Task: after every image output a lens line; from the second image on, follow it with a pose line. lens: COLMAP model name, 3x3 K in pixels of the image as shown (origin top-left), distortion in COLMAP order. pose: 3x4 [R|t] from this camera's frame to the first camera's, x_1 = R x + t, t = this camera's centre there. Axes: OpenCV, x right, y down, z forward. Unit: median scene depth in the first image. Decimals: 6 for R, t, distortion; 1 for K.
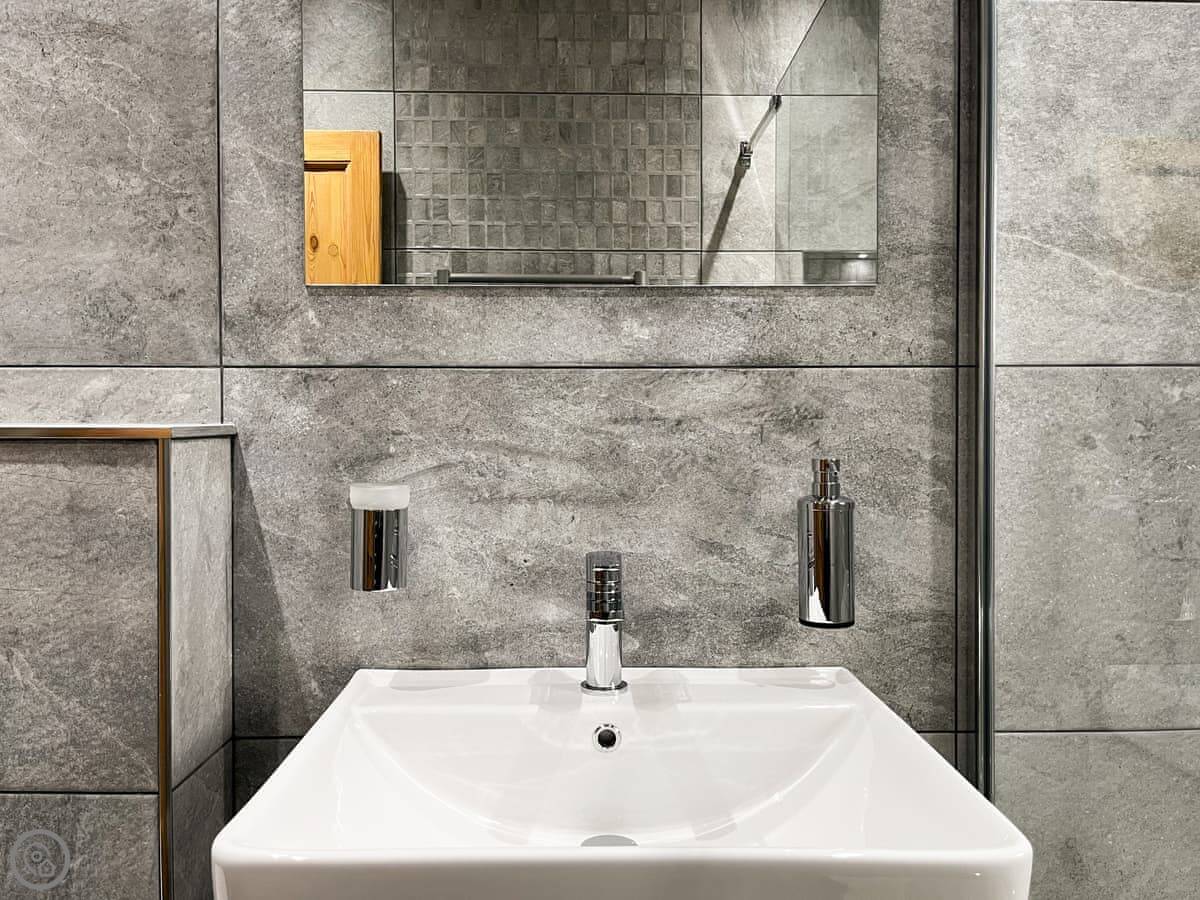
lens RADIAL K [[907.0, 0, 603.3], [0, 907.0, 450.3], [0, 0, 1]] dist [0.041289, -0.064221]
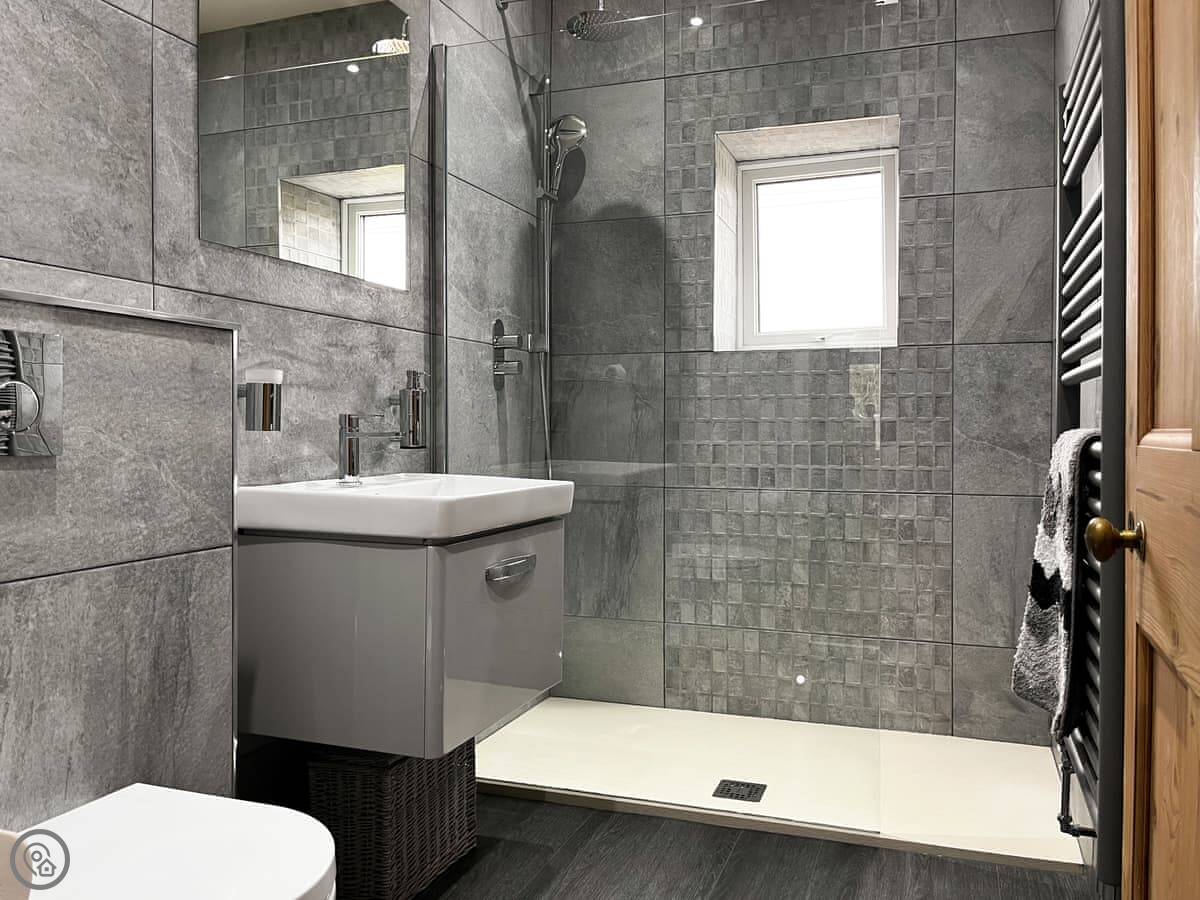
lens RADIAL K [[907.0, 0, 604.7], [0, 907.0, 444.0], [0, 0, 1]] dist [0.041289, -0.064221]
pose [[0.378026, -0.015556, 0.925664, -1.501220], [0.012415, 0.999854, 0.011733, 0.155177], [-0.925712, 0.007057, 0.378164, -0.210712]]
